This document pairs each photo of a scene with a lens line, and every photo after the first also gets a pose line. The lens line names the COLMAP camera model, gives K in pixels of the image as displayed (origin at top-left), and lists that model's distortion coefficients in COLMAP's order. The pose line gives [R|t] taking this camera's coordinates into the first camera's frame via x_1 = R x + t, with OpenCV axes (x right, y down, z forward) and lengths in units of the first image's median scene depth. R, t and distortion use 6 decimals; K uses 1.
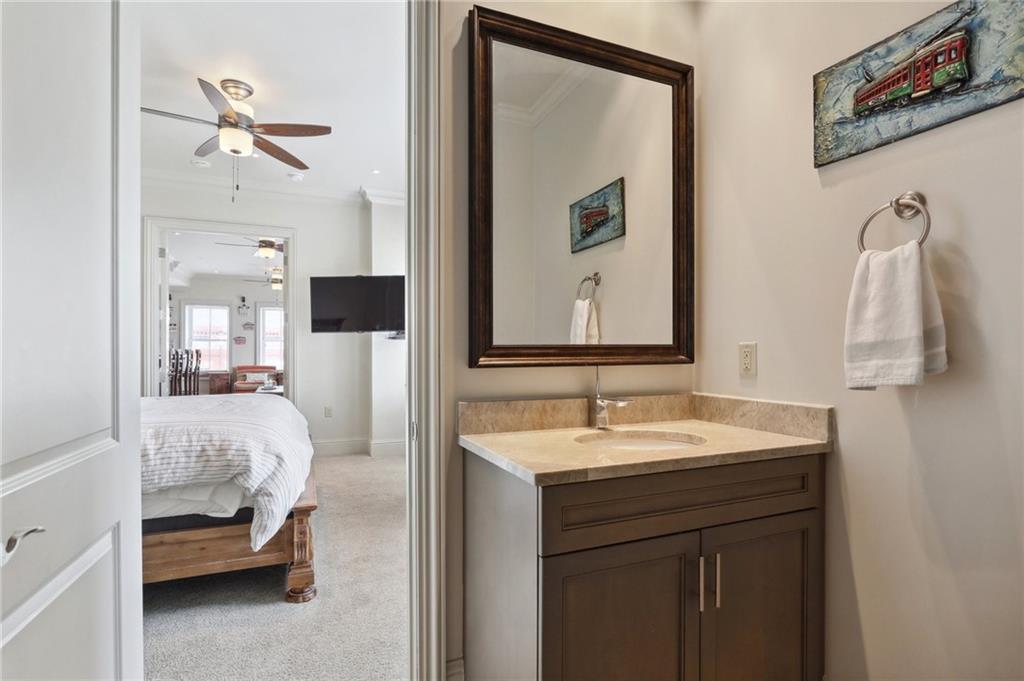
lens RADIAL K [[492.3, 0, 504.4], [0, 492.3, 351.1], [0, 0, 1]] dist [-0.011323, 0.002414]
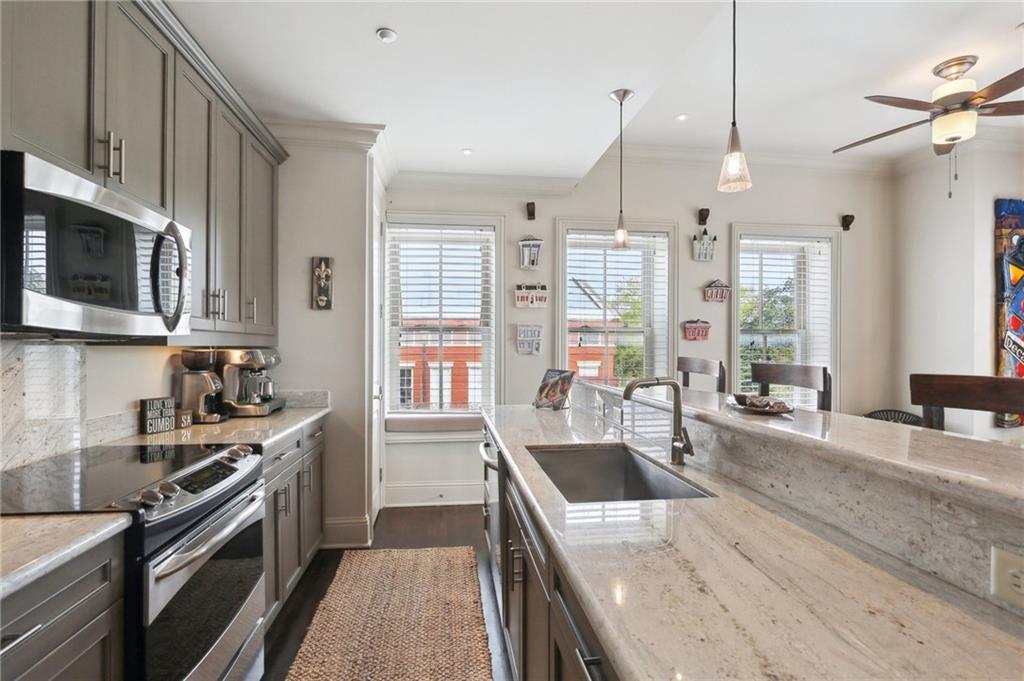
lens RADIAL K [[492.3, 0, 510.3], [0, 492.3, 346.8], [0, 0, 1]] dist [-0.011323, 0.002414]
pose [[0.964057, 0.001975, -0.265687, -1.134908], [-0.000979, 0.999992, 0.003879, -0.020644], [0.265693, -0.003479, 0.964051, 1.215377]]
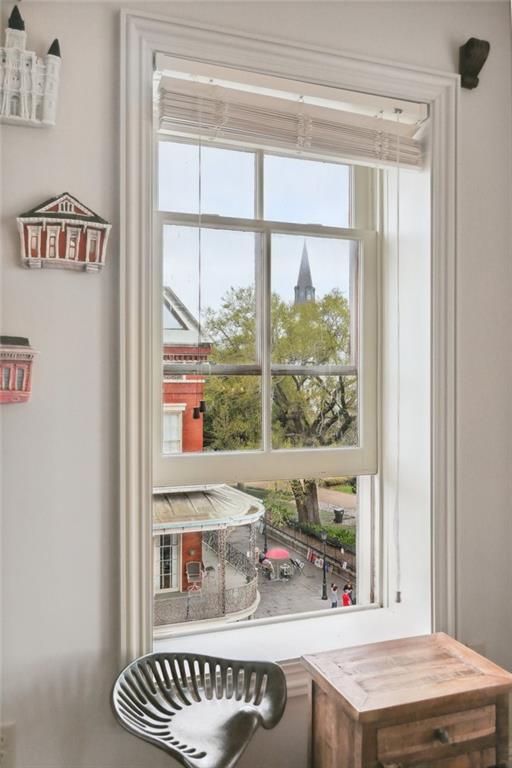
lens RADIAL K [[628.6, 0, 244.4], [0, 628.6, 378.4], [0, 0, 1]] dist [-0.006096, 0.004711]
pose [[0.998853, 0.001521, -0.047848, -0.944601], [-0.001471, 0.999998, 0.001068, -0.038666], [0.047849, -0.000996, 0.998854, 1.729766]]
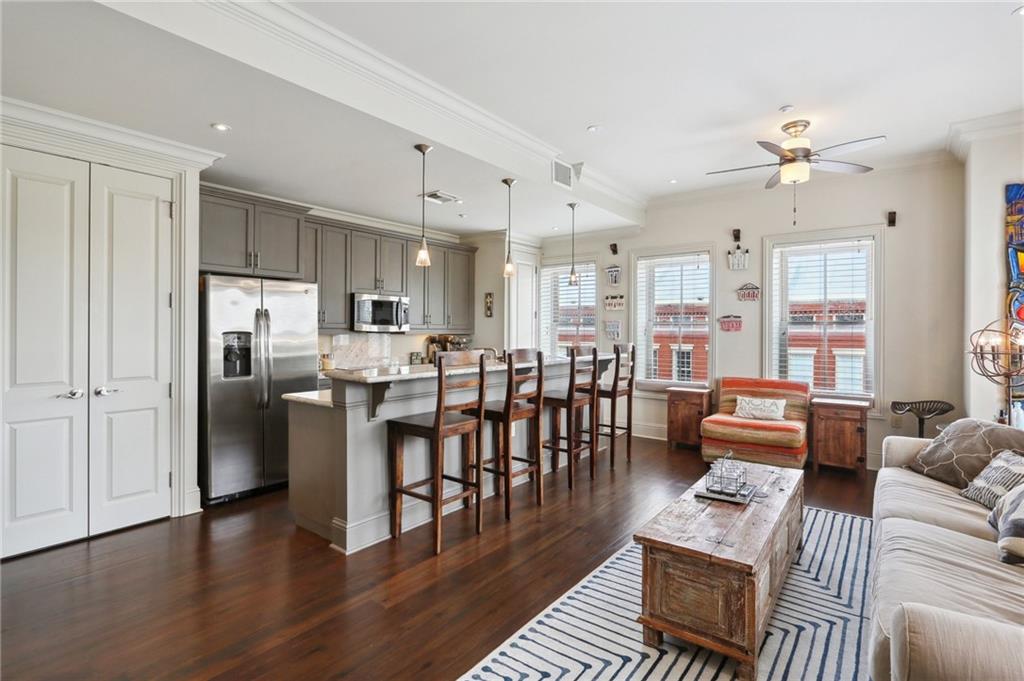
lens RADIAL K [[492.3, 0, 518.1], [0, 492.3, 332.9], [0, 0, 1]] dist [-0.011323, 0.002414]
pose [[0.494400, 0.008460, -0.869193, -0.450928], [-0.000493, 0.999955, 0.009452, -0.032546], [0.869234, -0.004245, 0.494382, 1.164345]]
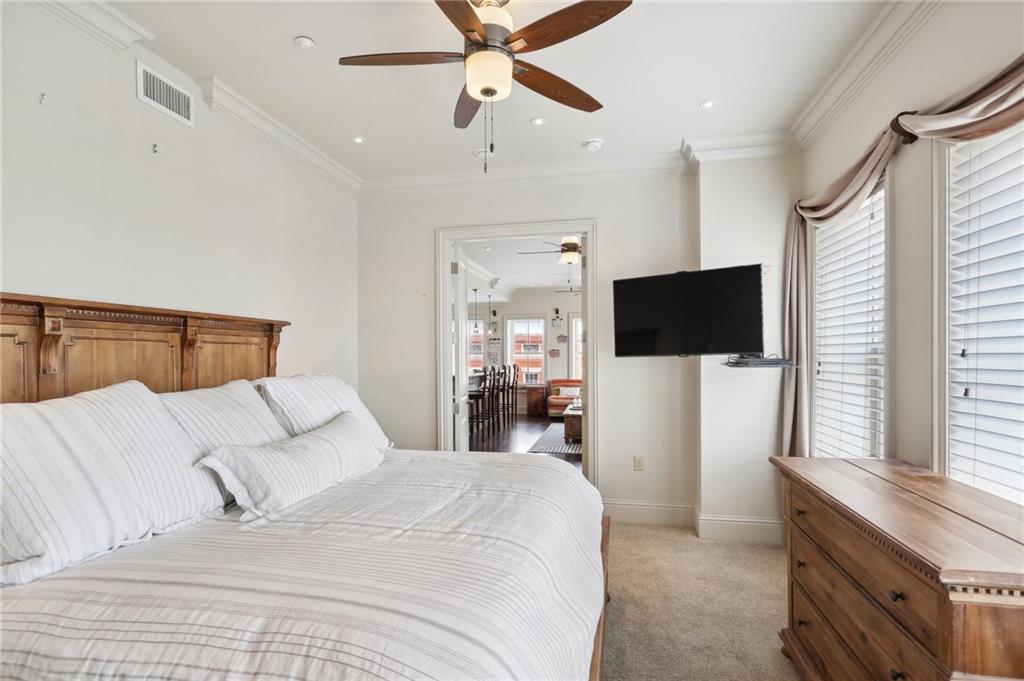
lens RADIAL K [[492.3, 0, 508.2], [0, 492.3, 360.8], [0, 0, 1]] dist [-0.011323, 0.002414]
pose [[0.817144, 0.002149, -0.576429, -0.090961], [0.005469, 0.999919, 0.011481, -0.036415], [0.576408, -0.012534, 0.817066, 0.280481]]
